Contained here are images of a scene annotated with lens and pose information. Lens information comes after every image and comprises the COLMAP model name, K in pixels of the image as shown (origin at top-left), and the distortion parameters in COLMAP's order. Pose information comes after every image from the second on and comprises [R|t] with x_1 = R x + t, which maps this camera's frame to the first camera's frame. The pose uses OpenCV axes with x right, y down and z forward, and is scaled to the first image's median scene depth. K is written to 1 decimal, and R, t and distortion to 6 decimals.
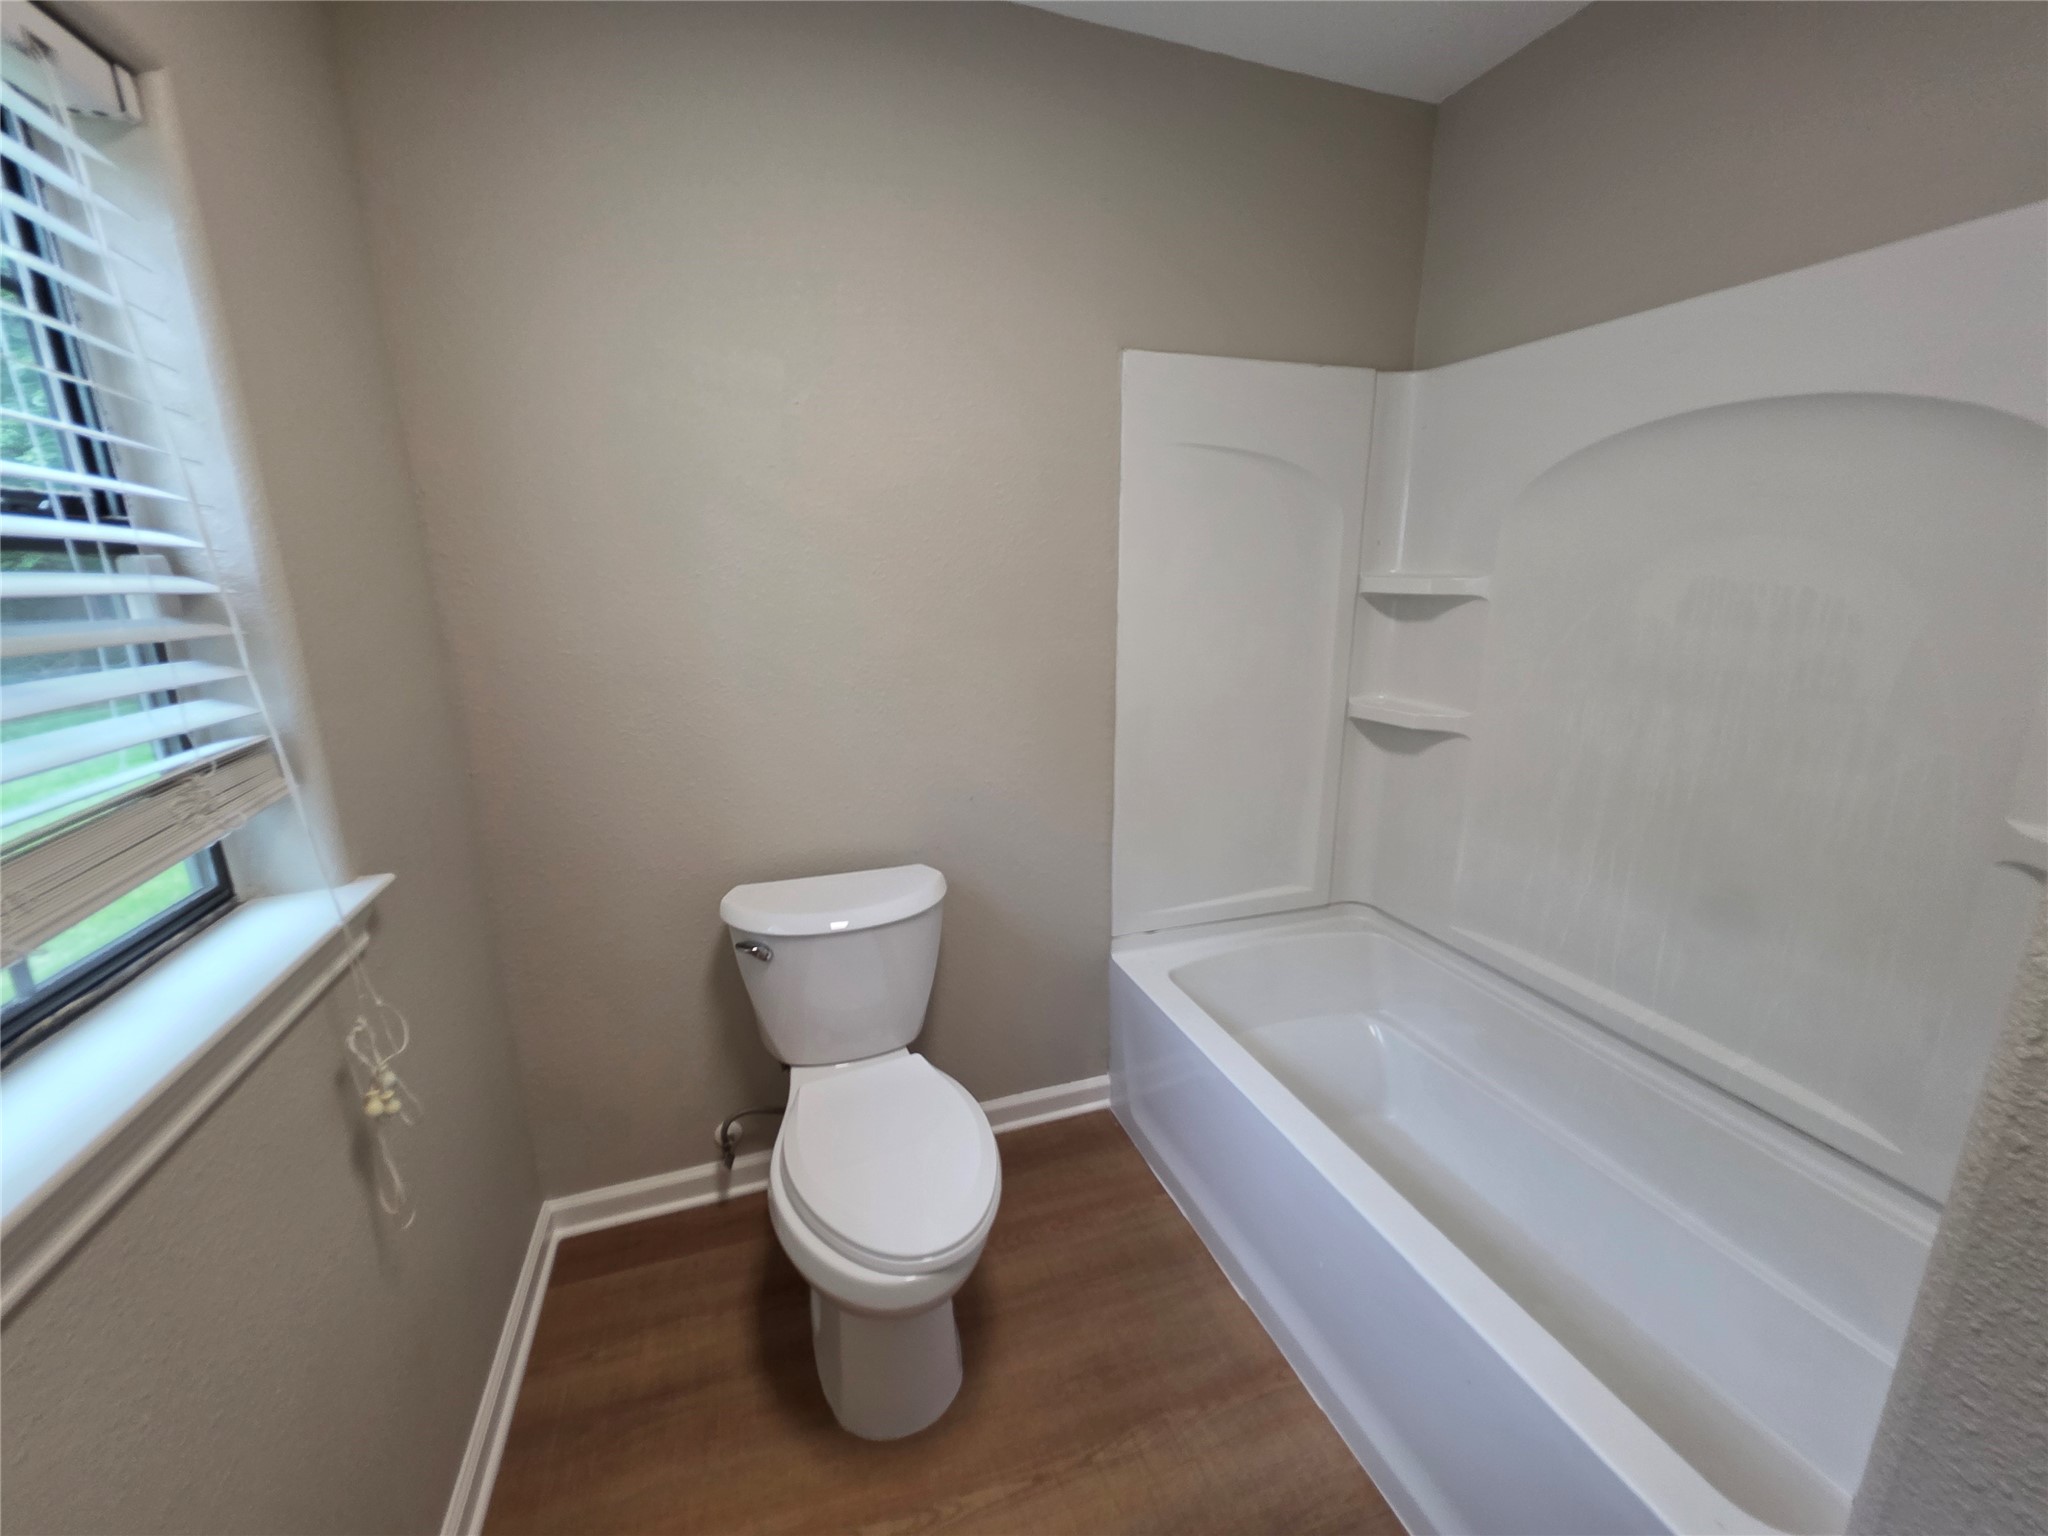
lens RADIAL K [[818.3, 0, 1024.3], [0, 818.3, 770.5], [0, 0, 1]] dist [0.004234, 0.000305]
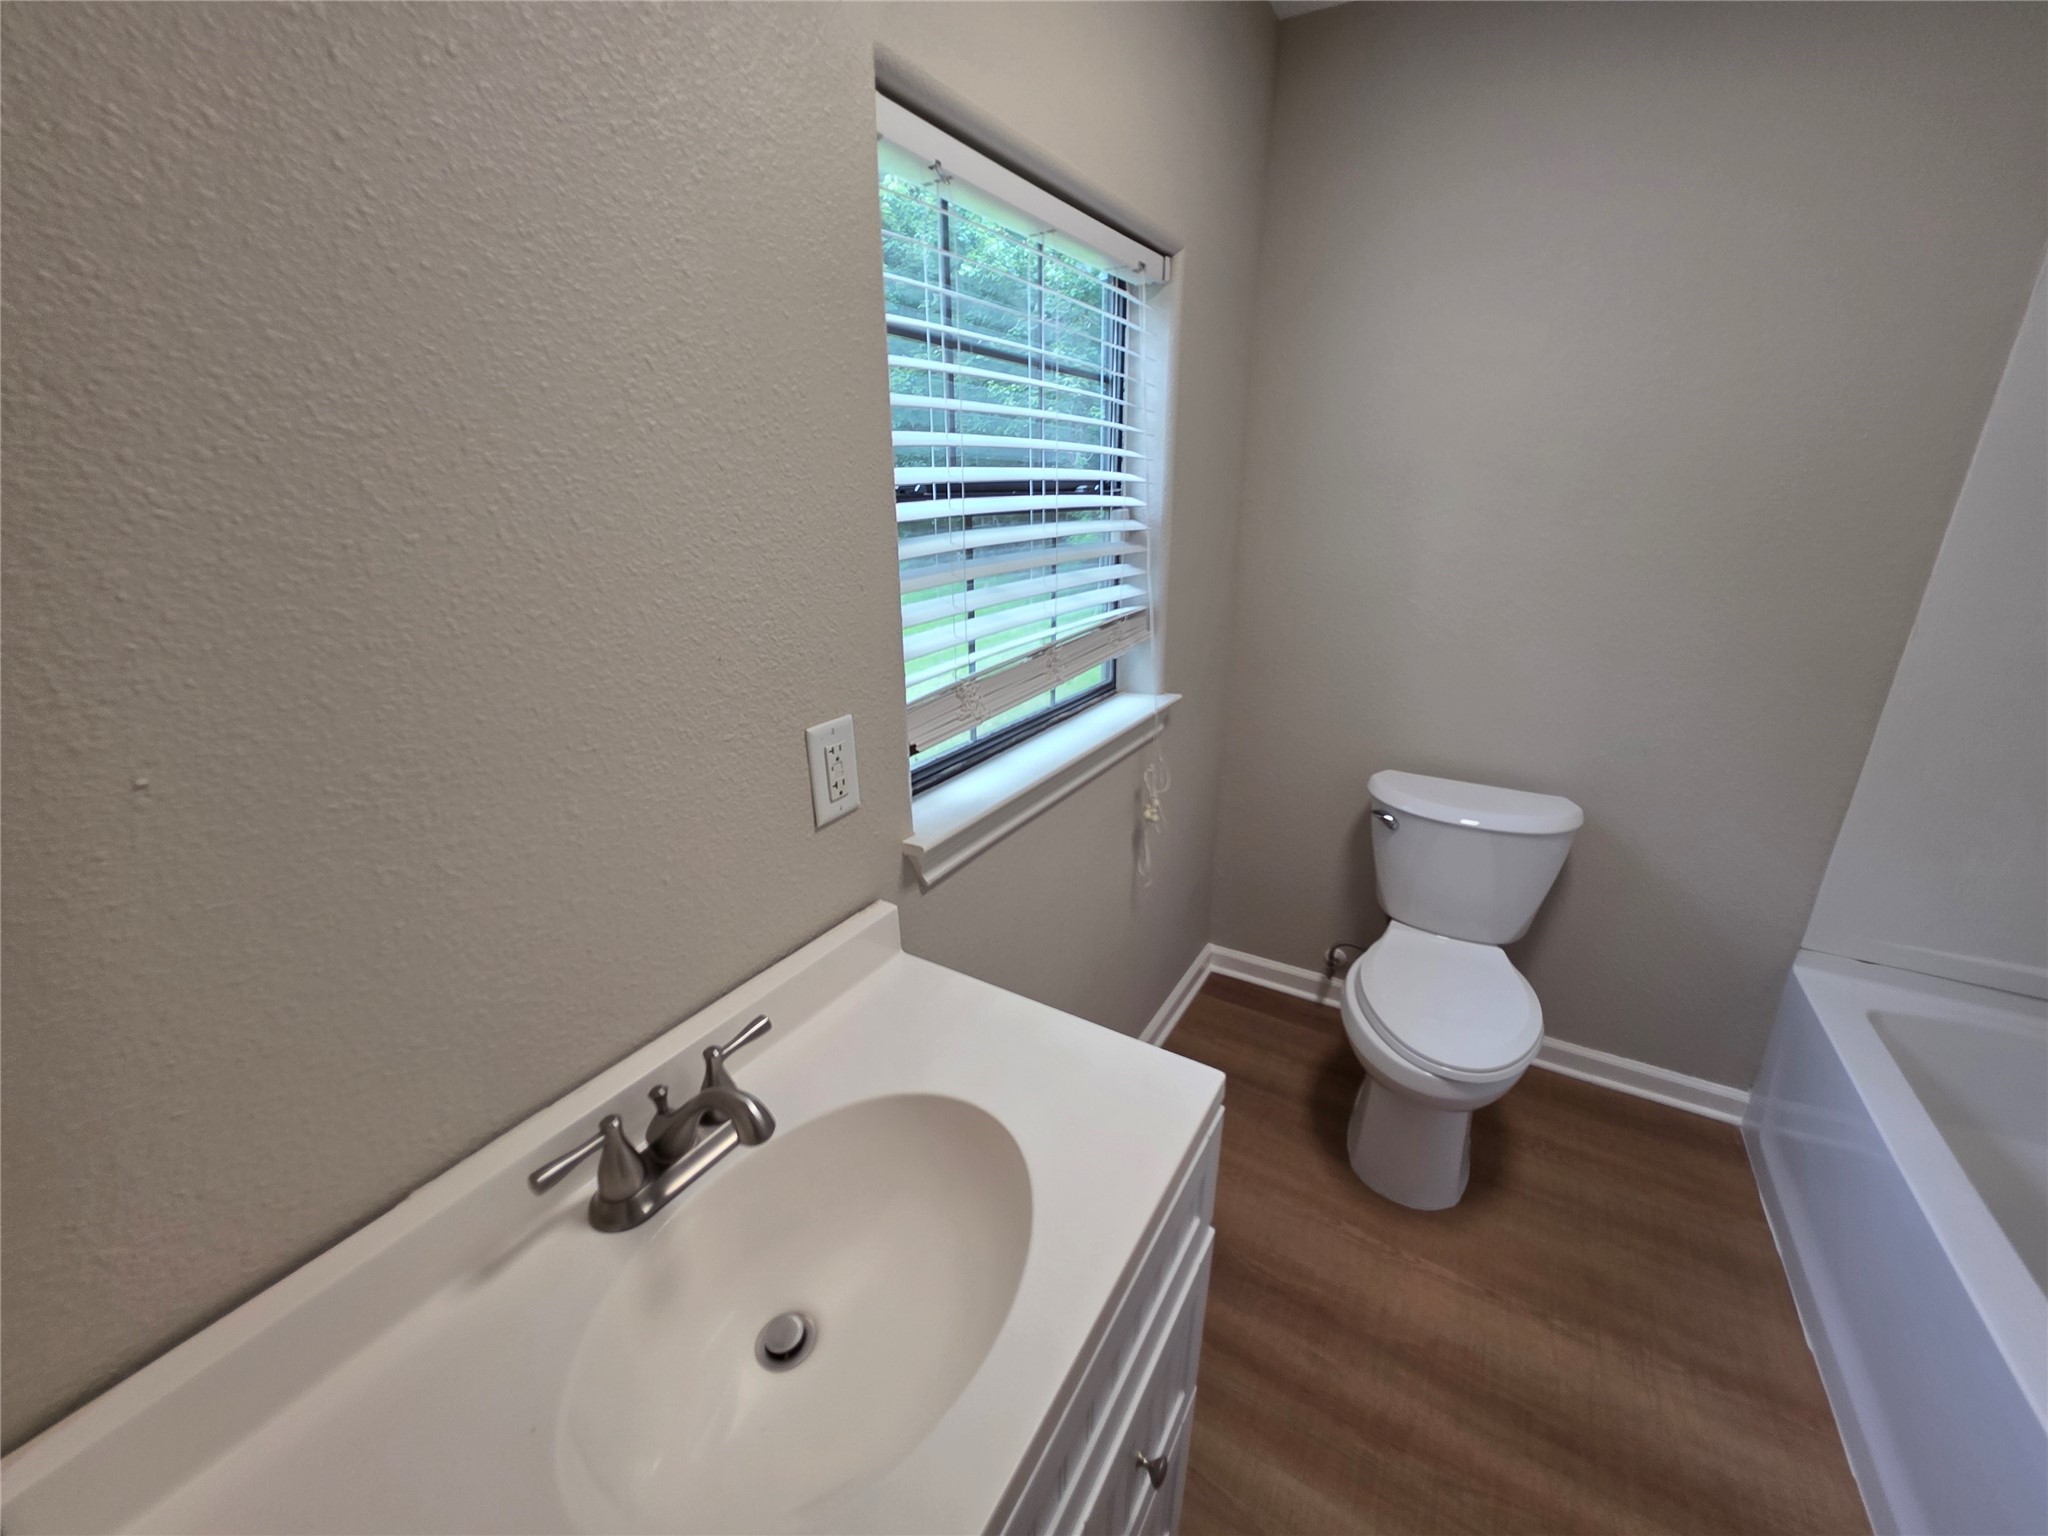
lens RADIAL K [[818.3, 0, 1022.0], [0, 818.3, 770.0], [0, 0, 1]] dist [0.004234, 0.000305]
pose [[0.644862, 0.249614, -0.722389, 0.257644], [-0.184877, 0.968041, 0.169461, 0.041179], [0.741602, 0.024274, 0.670400, -0.346186]]
